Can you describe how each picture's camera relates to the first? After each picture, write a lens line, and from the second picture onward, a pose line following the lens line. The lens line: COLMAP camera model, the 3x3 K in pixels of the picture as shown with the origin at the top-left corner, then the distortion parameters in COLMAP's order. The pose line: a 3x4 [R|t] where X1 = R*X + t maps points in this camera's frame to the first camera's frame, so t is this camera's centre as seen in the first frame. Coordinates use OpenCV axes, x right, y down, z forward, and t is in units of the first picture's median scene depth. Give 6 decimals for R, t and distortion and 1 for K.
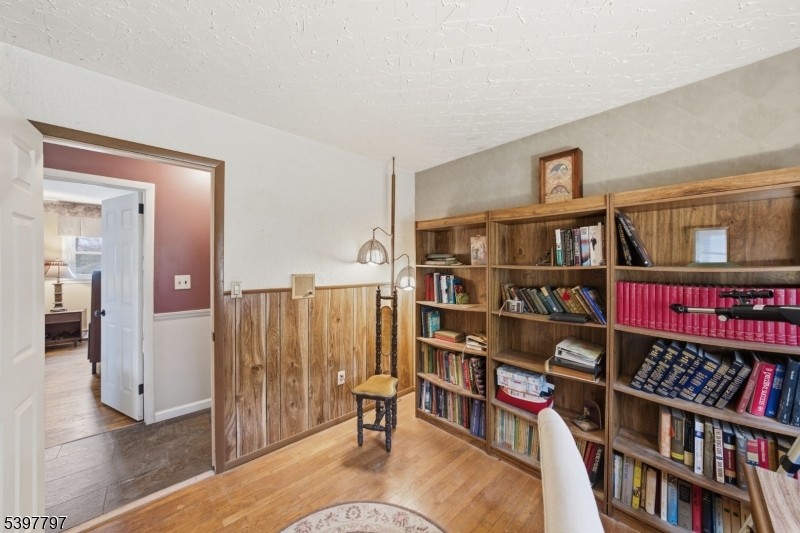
lens RADIAL K [[277.7, 0, 397.7], [0, 277.7, 265.1], [0, 0, 1]] dist [-0.003060, -0.000098]
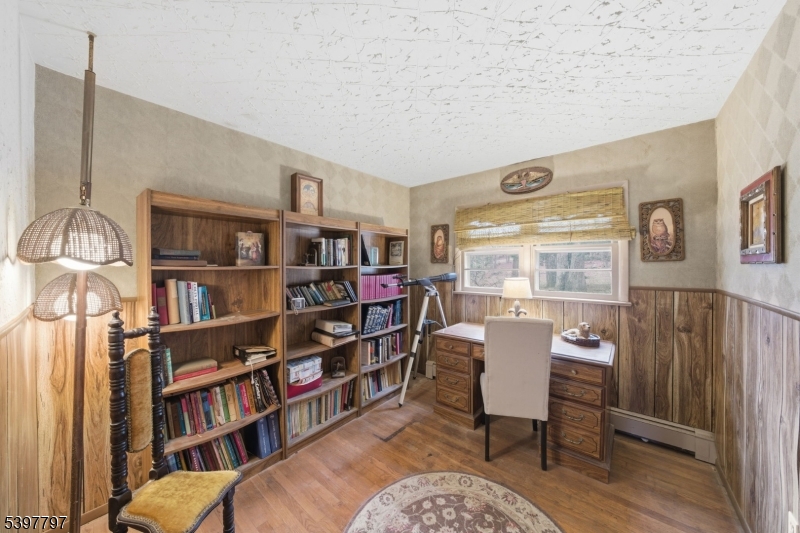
lens RADIAL K [[277.7, 0, 398.3], [0, 277.7, 266.8], [0, 0, 1]] dist [-0.003060, -0.000098]
pose [[-0.100097, -0.007346, 0.994951, -0.701314], [0.005515, 0.999953, 0.007937, -0.002151], [-0.994962, 0.006281, -0.100052, 0.717879]]
